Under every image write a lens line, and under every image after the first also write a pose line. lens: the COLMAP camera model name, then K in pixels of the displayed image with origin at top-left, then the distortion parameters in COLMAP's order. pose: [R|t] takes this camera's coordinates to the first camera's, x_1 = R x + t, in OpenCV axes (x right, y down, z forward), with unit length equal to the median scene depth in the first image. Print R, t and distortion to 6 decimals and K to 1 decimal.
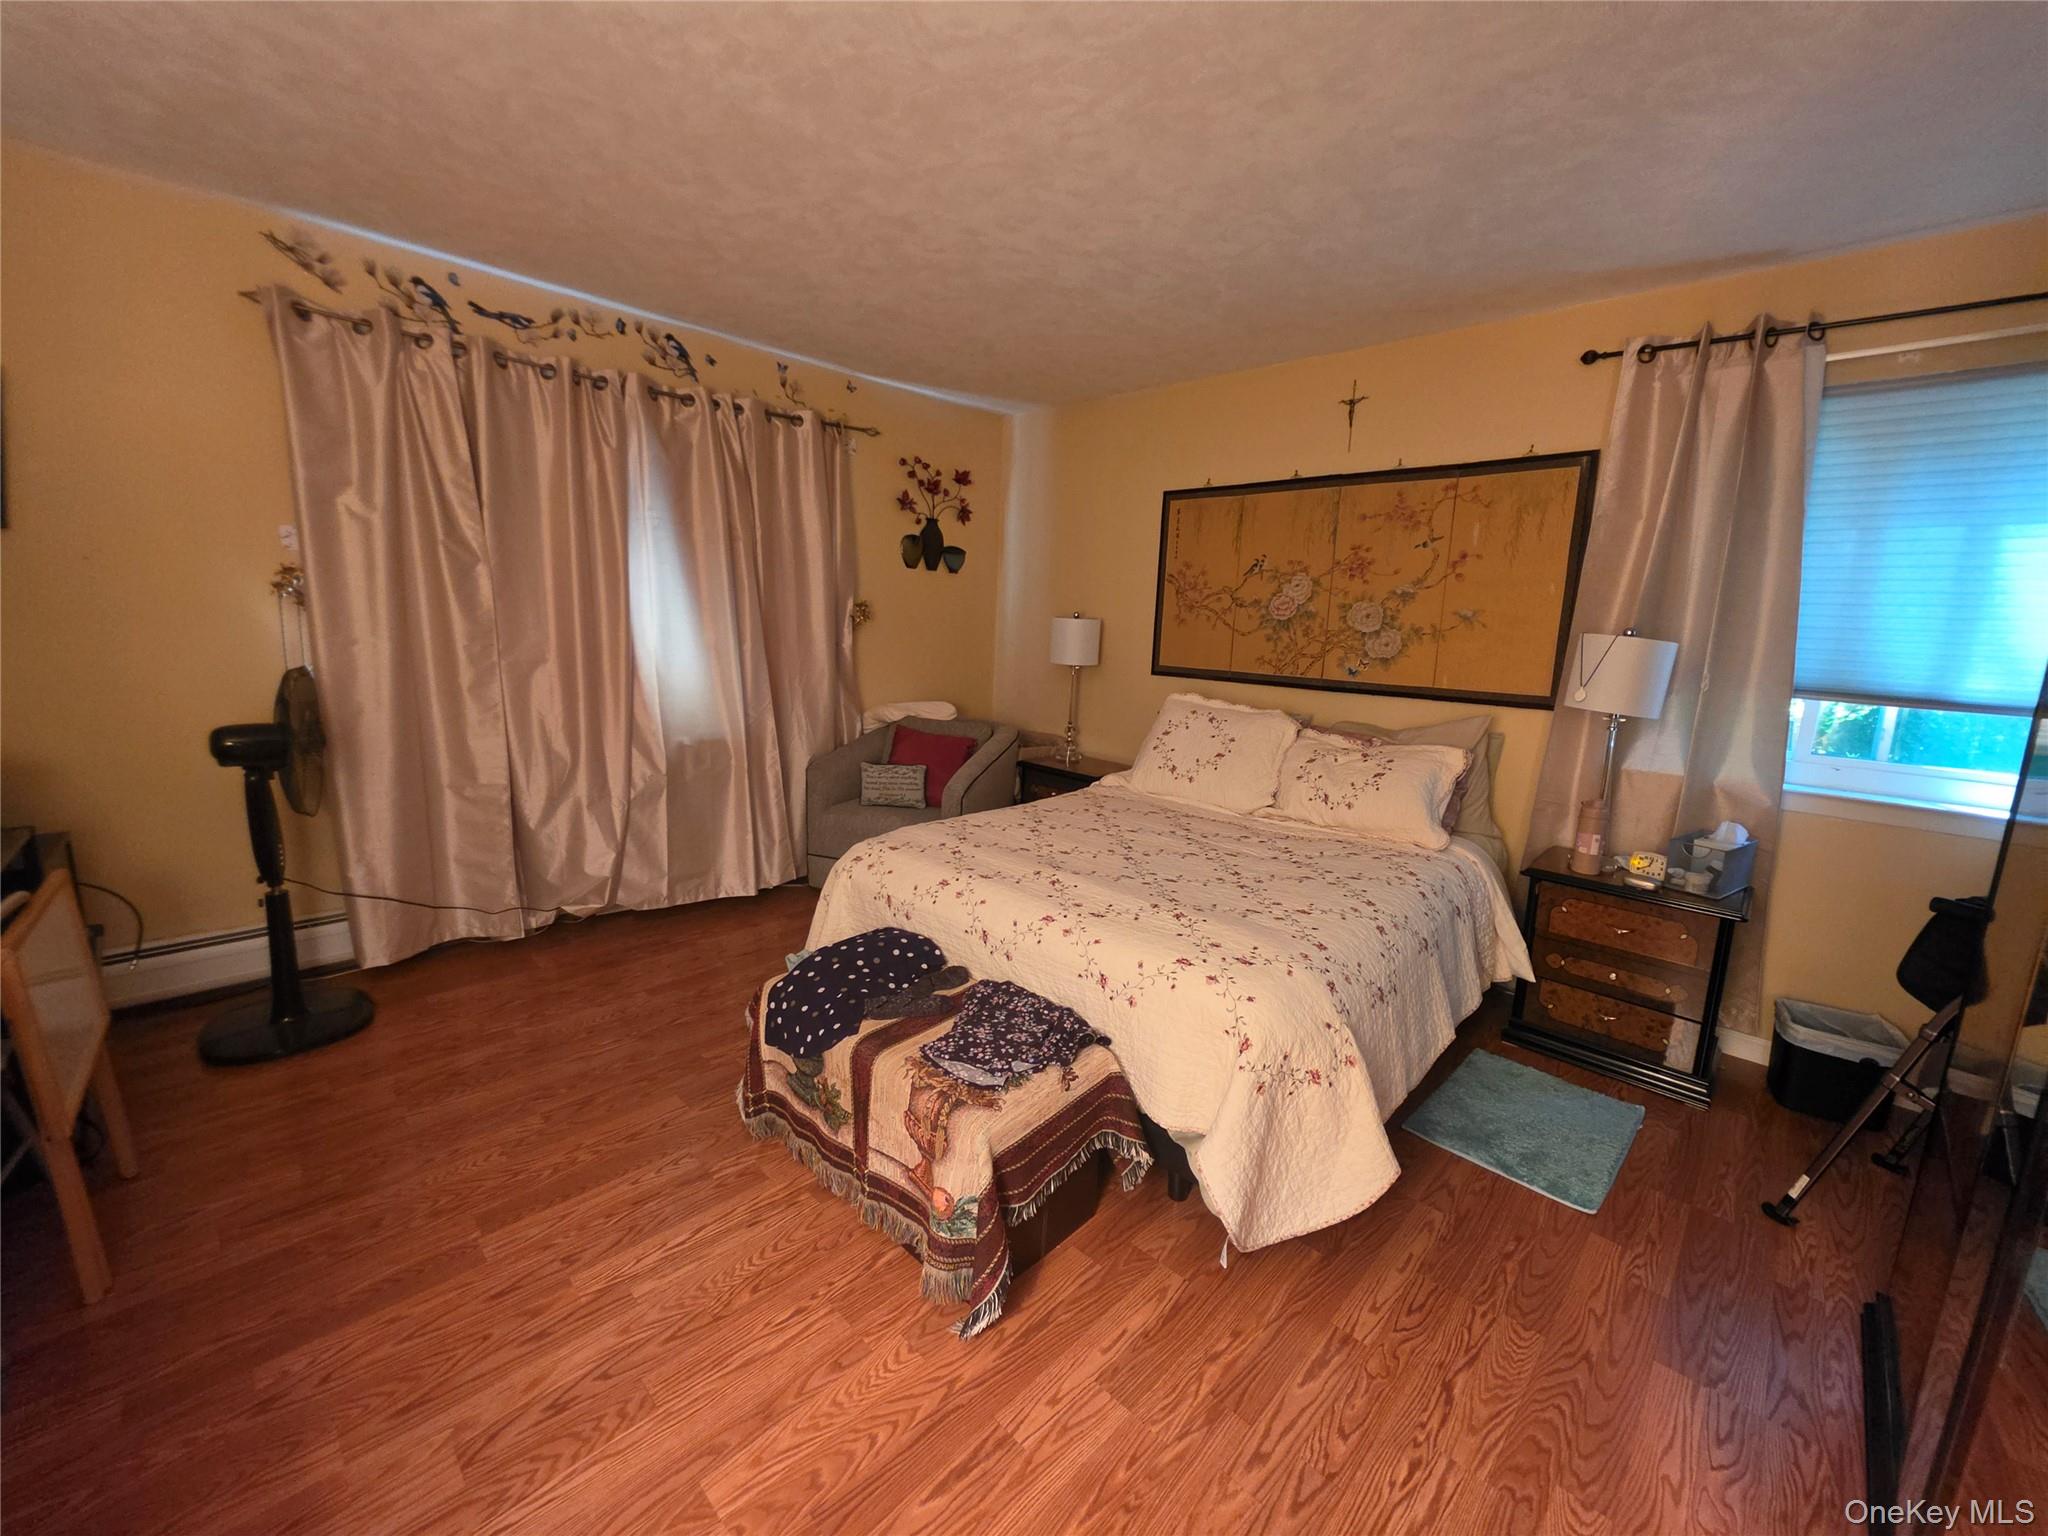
lens RADIAL K [[819.5, 0, 1032.4], [0, 819.5, 770.4], [0, 0, 1]] dist [-0.000279, 0.000347]
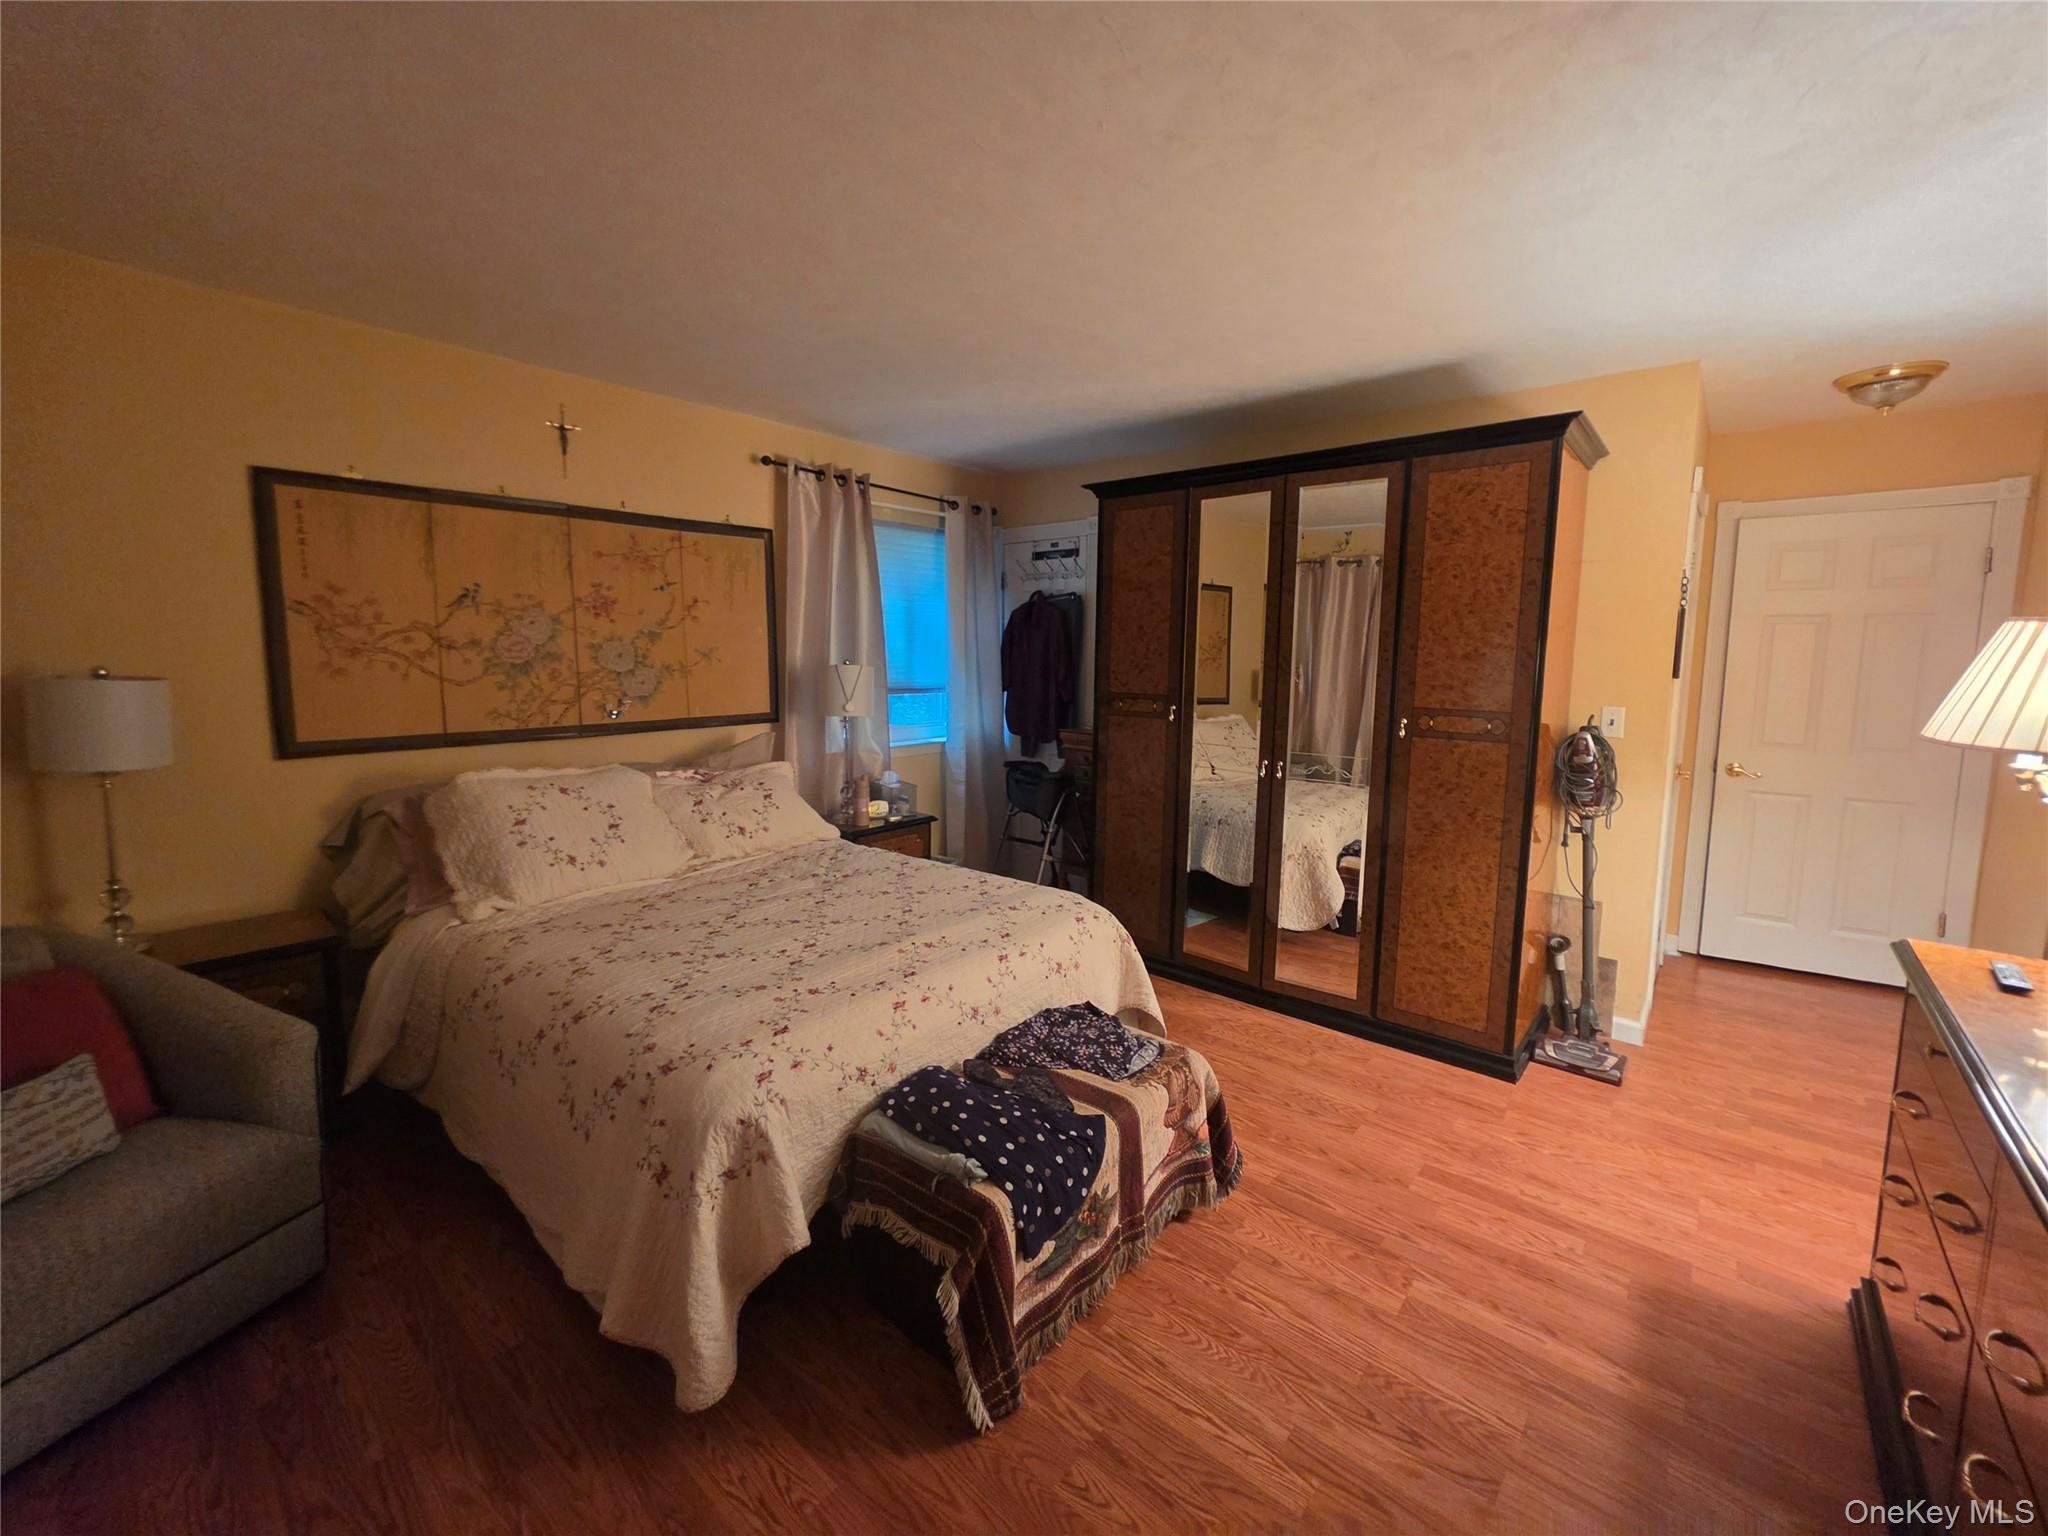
lens RADIAL K [[819.5, 0, 1029.5], [0, 819.5, 757.5], [0, 0, 1]] dist [-0.000279, 0.000347]
pose [[-0.055715, -0.171571, 0.983595, -0.637351], [0.174303, 0.968326, 0.178781, -0.168353], [-0.983115, 0.181404, -0.024045, 0.592131]]
